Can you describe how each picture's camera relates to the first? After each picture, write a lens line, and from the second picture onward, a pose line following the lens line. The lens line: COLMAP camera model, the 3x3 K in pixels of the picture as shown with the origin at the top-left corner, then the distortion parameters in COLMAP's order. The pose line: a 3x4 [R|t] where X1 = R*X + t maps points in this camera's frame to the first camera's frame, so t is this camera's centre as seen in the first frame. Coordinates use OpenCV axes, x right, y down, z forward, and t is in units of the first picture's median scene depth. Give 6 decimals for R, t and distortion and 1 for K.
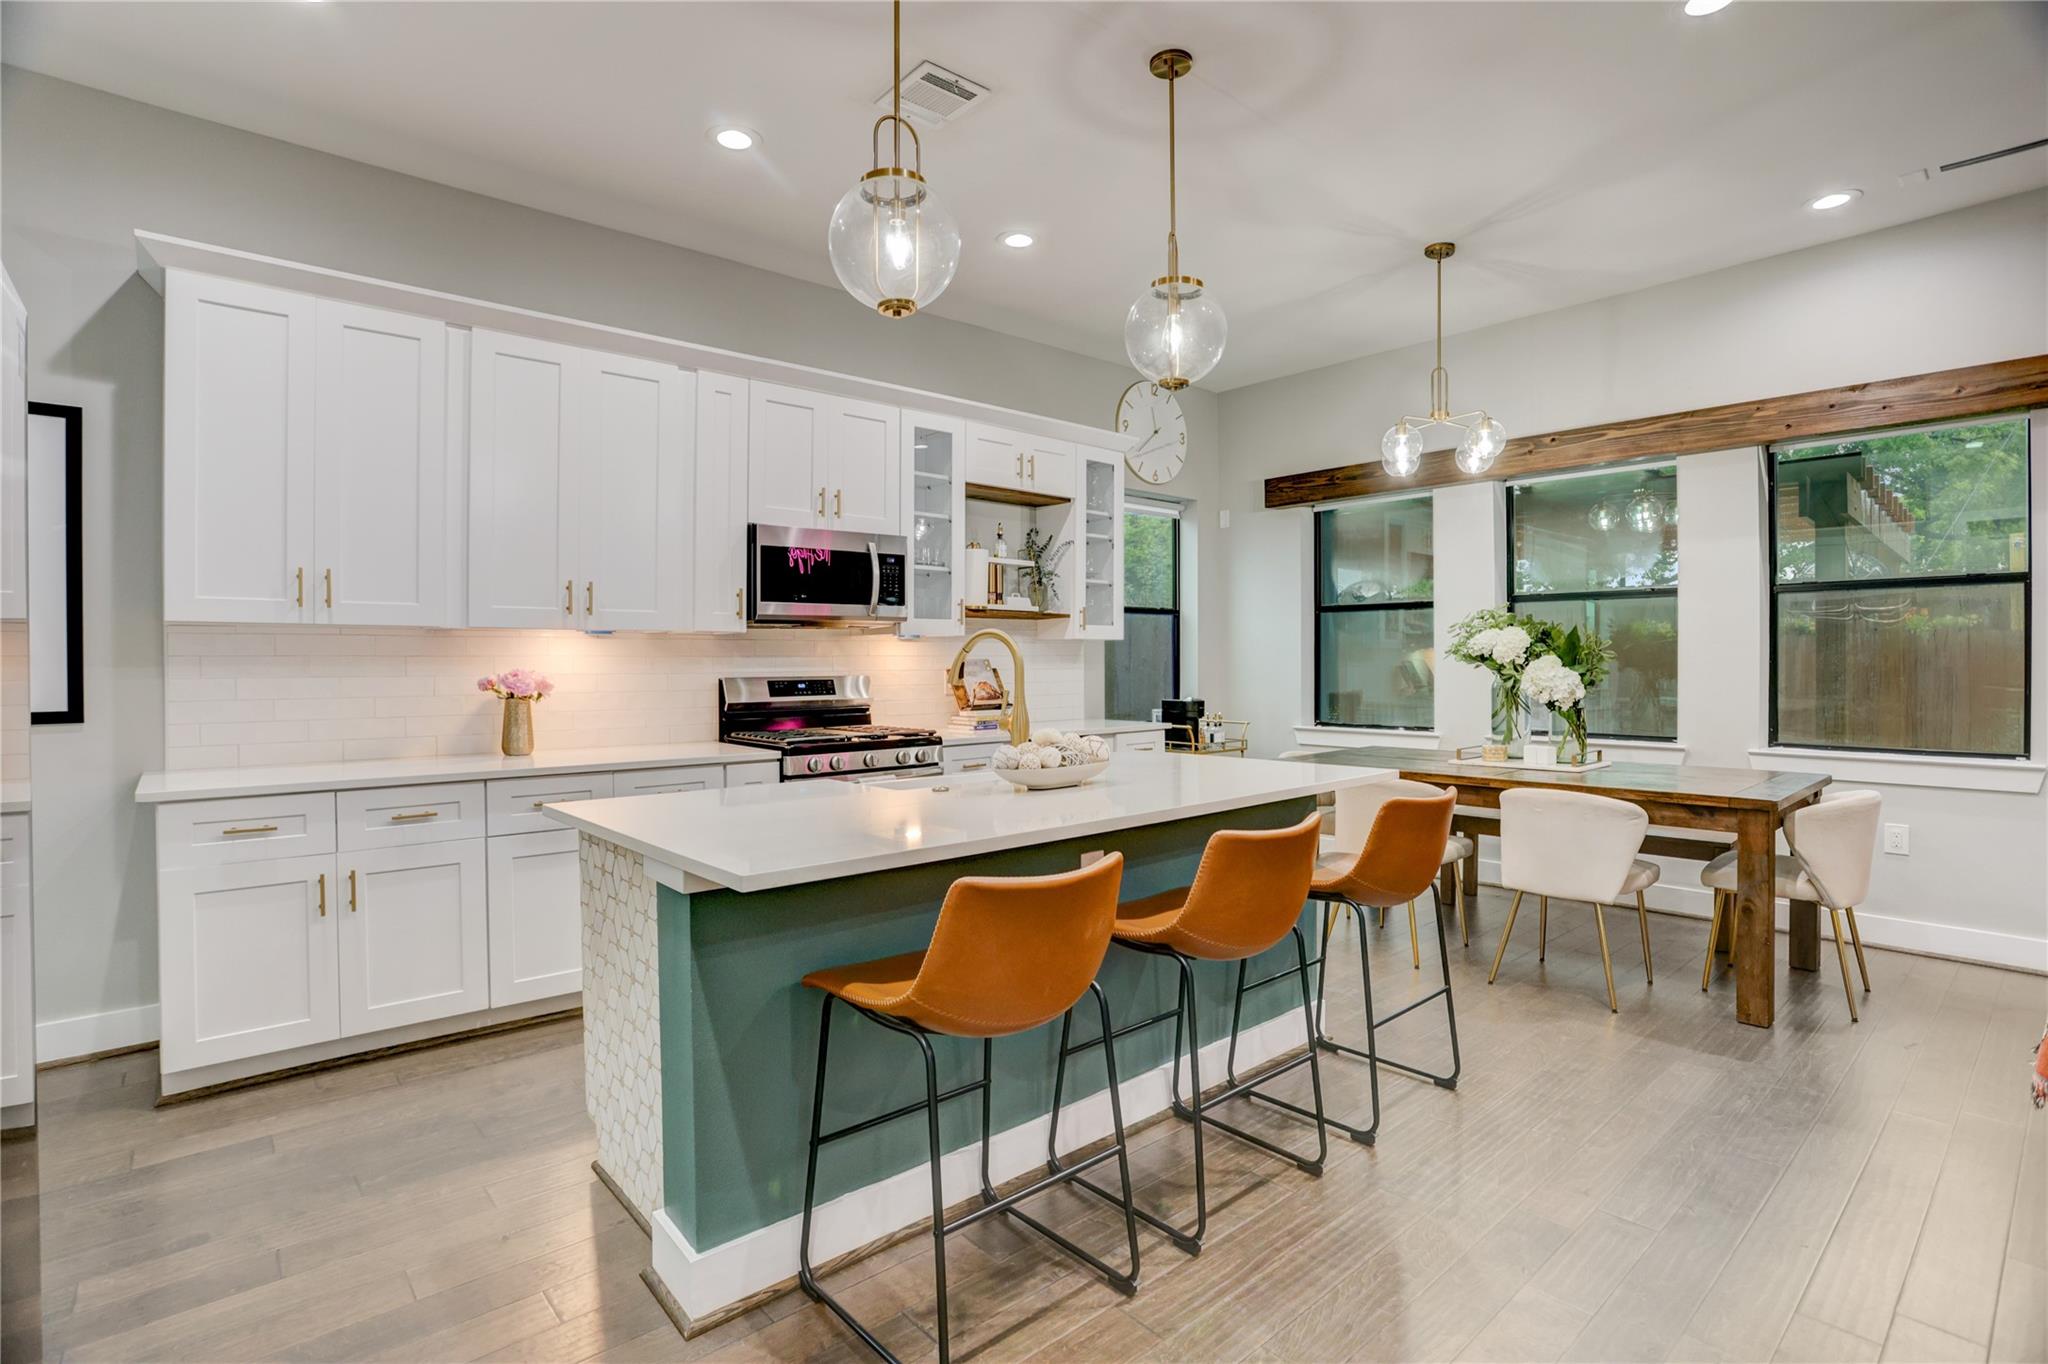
lens RADIAL K [[993.6, 0, 1015.1], [0, 993.6, 663.9], [0, 0, 1]] dist [-0.080455, 0.037581]
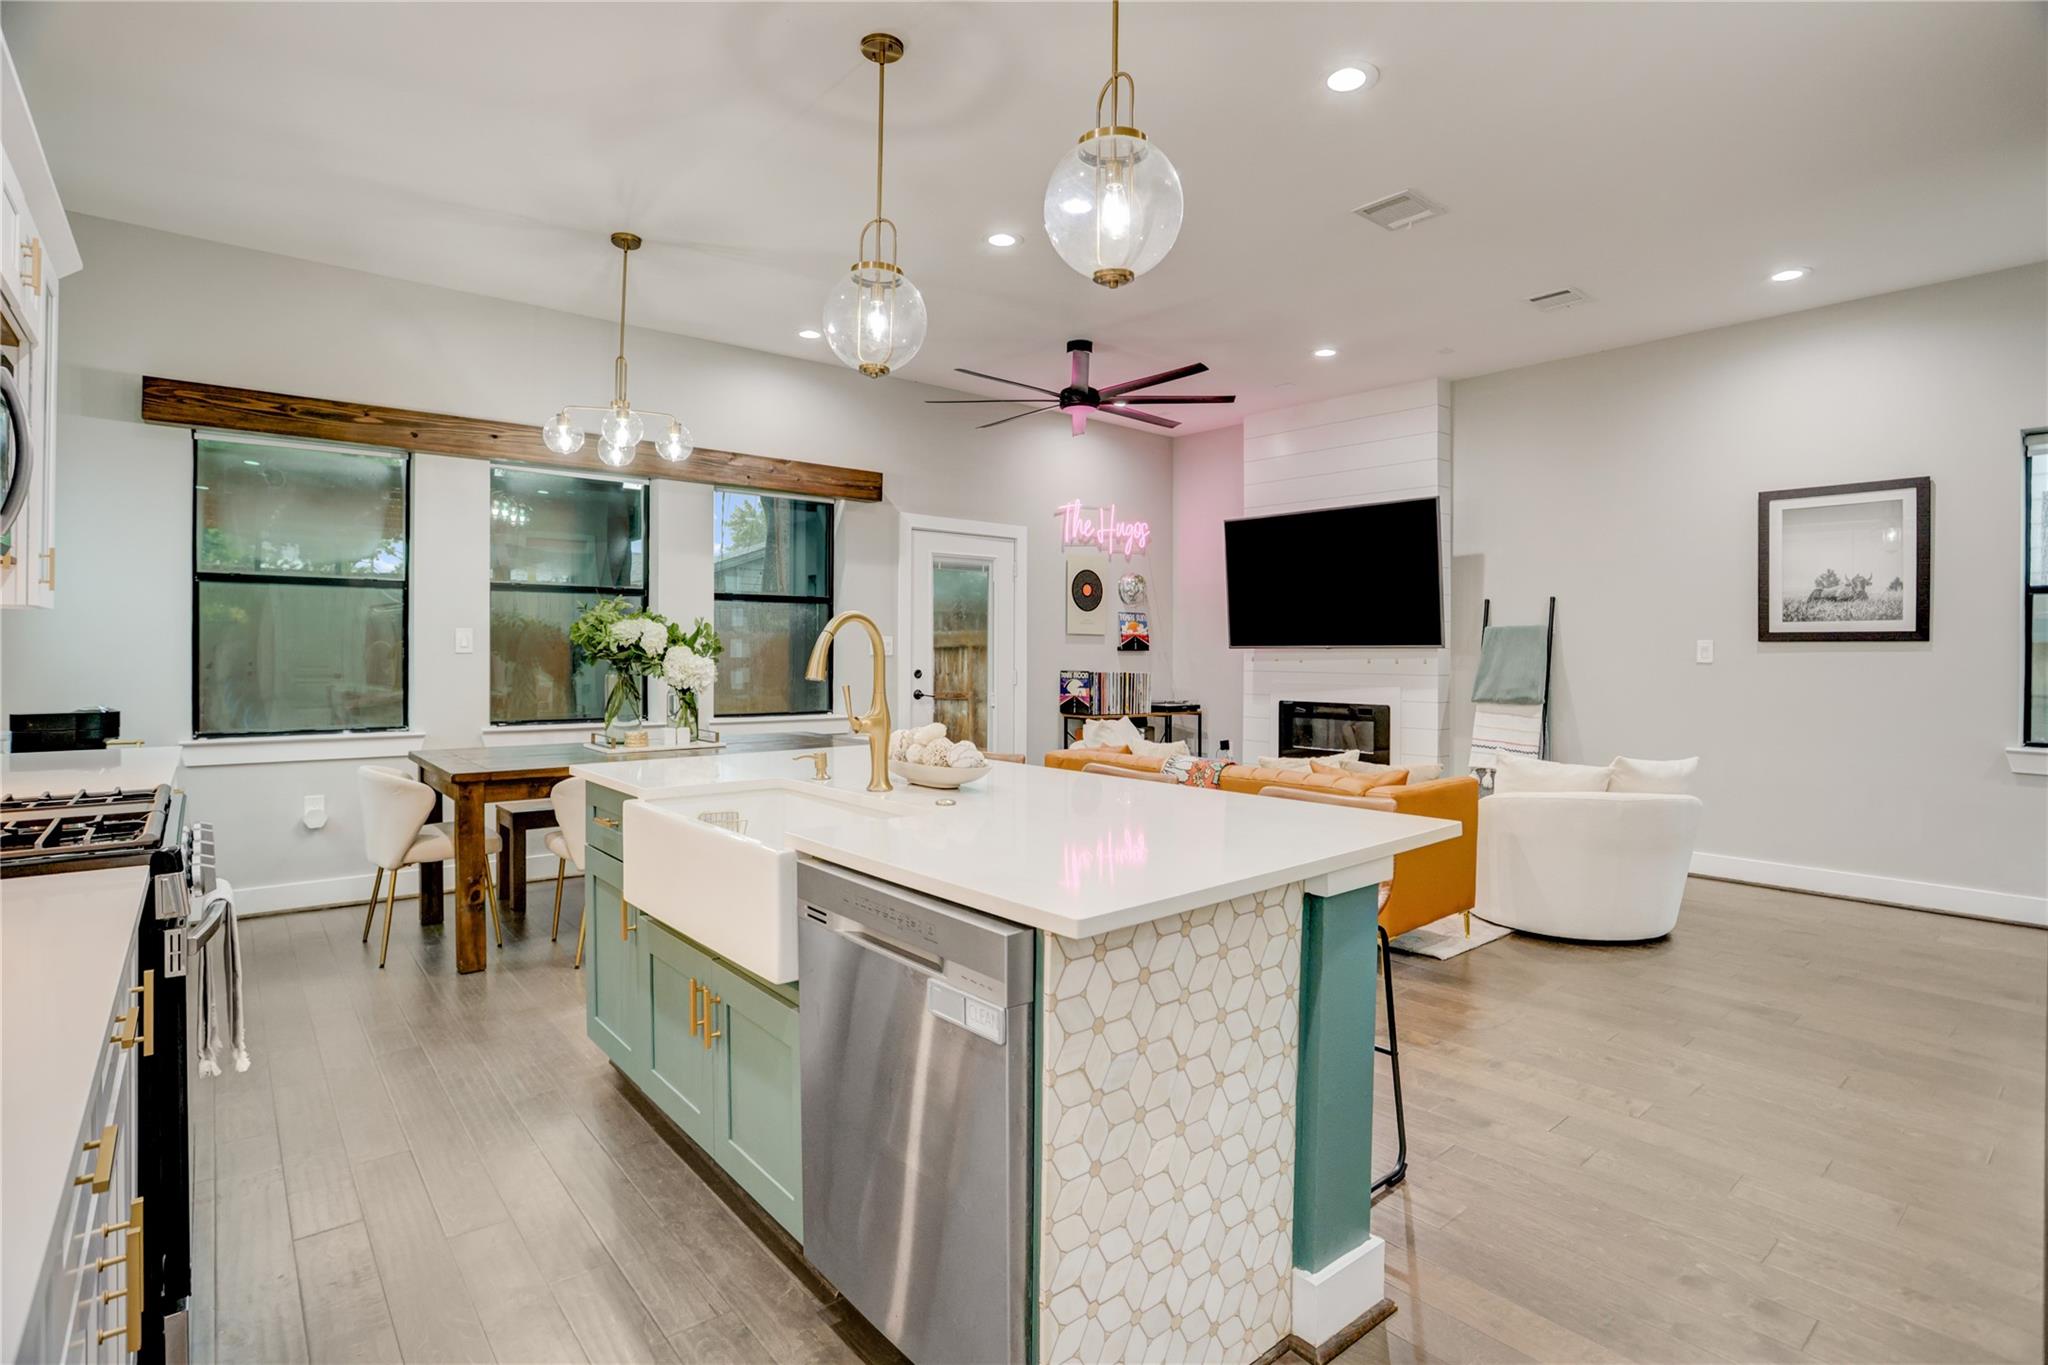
lens RADIAL K [[1018.8, 0, 1030.7], [0, 1018.8, 654.2], [0, 0, 1]] dist [-0.075065, 0.035077]
pose [[0.008700, 0.000006, 0.999962, -0.564732], [-0.002999, 0.999996, 0.000020, -0.000884], [-0.999958, -0.002999, 0.008700, 0.550343]]
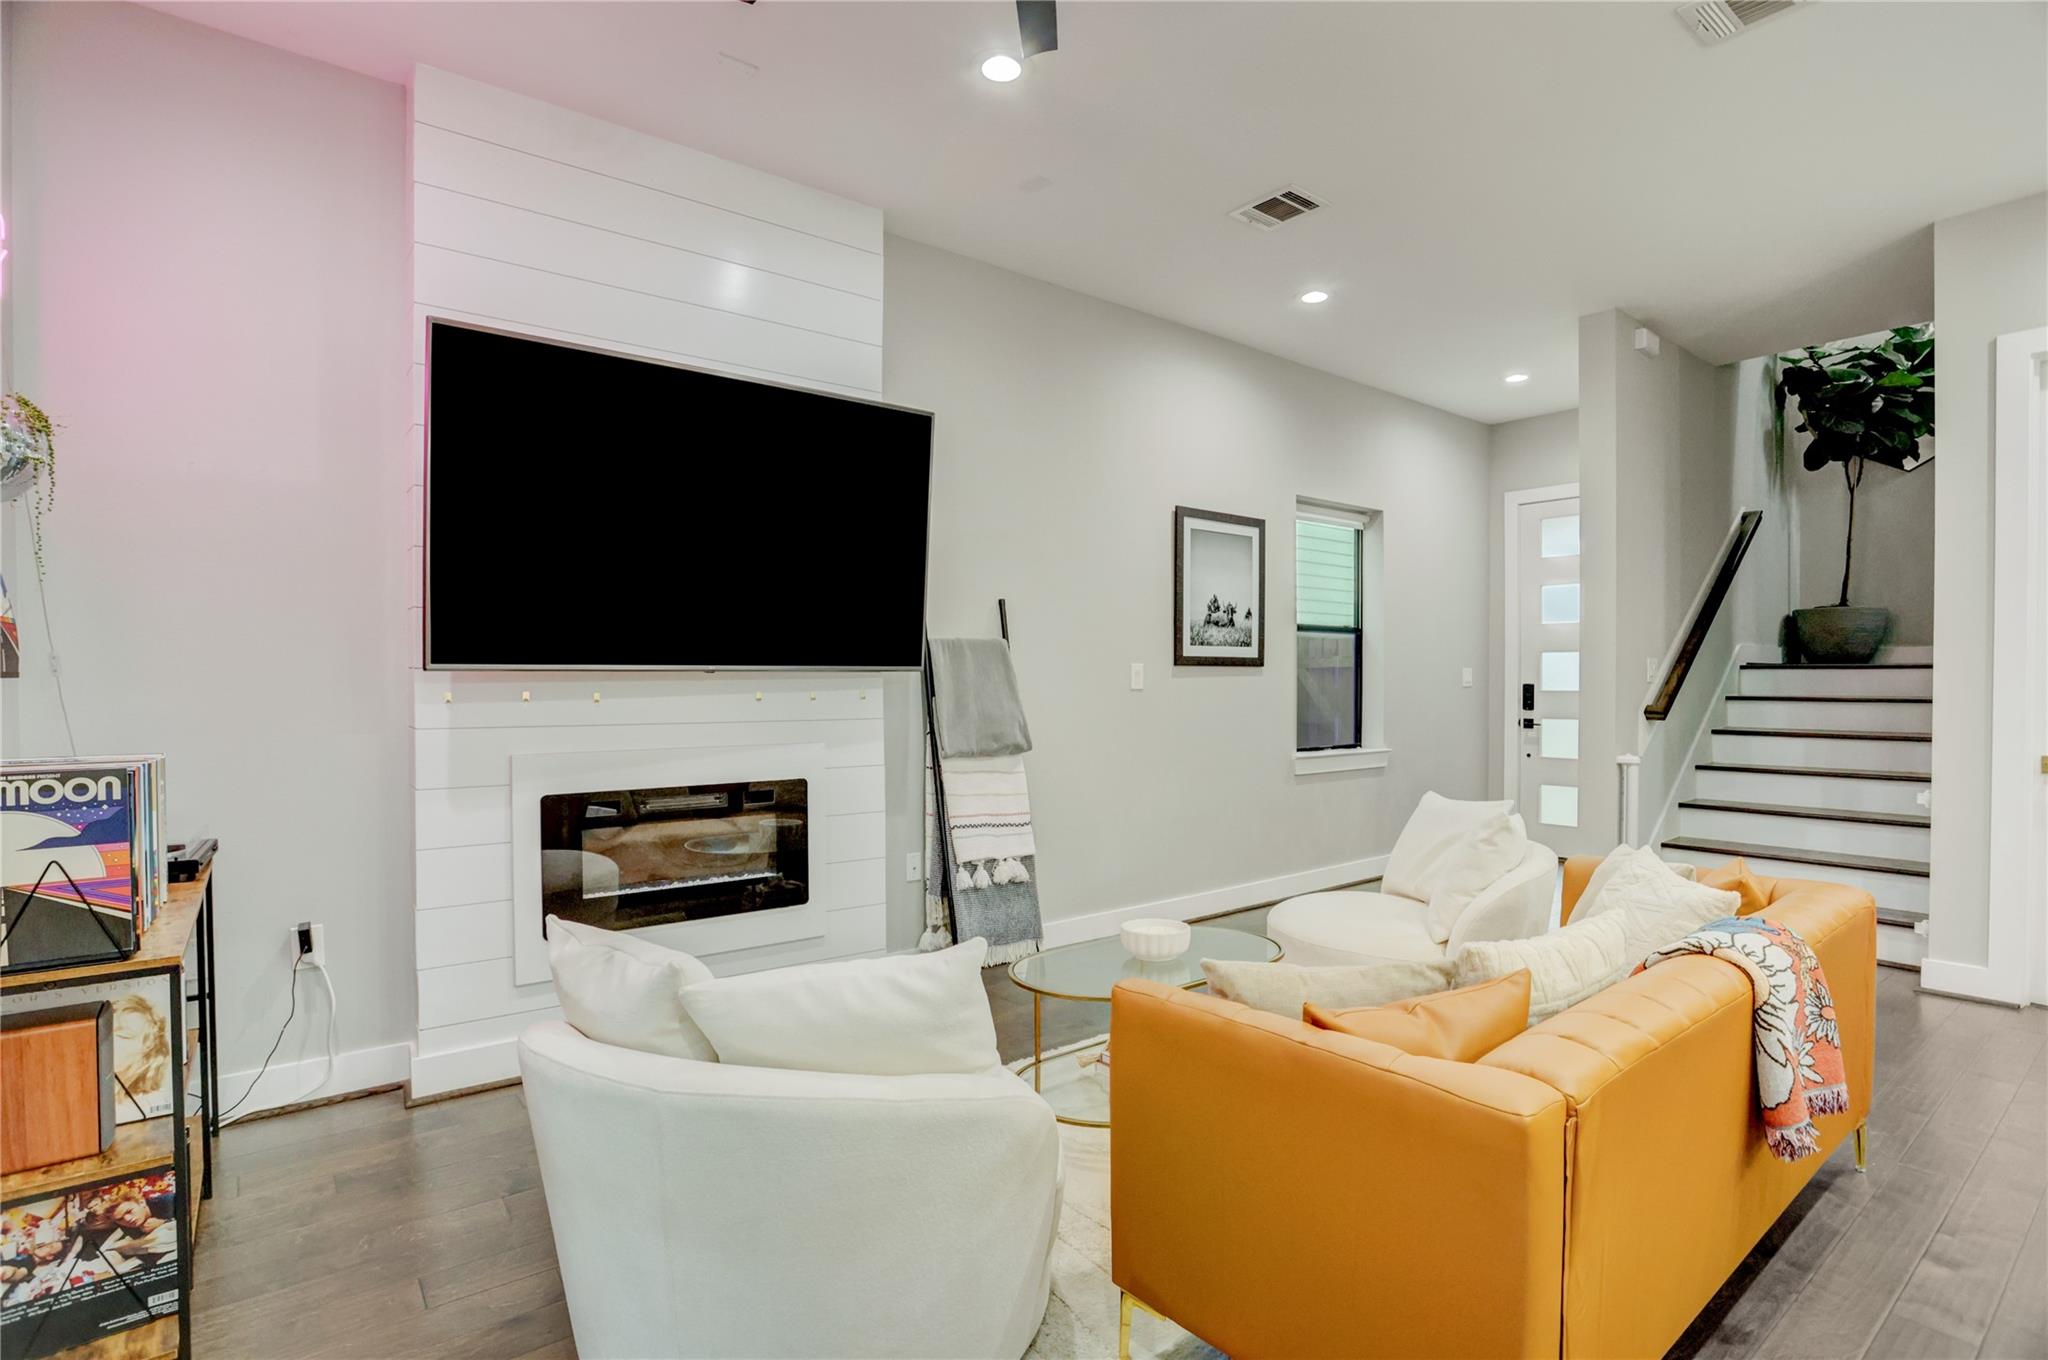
lens RADIAL K [[1003.6, 0, 1015.8], [0, 1003.6, 656.6], [0, 0, 1]] dist [-0.069601, 0.032074]
pose [[-0.998626, -0.003104, 0.052308, 0.755655], [-0.003960, 0.999860, -0.016257, -0.009981], [-0.052251, -0.016442, -0.998499, 0.813587]]
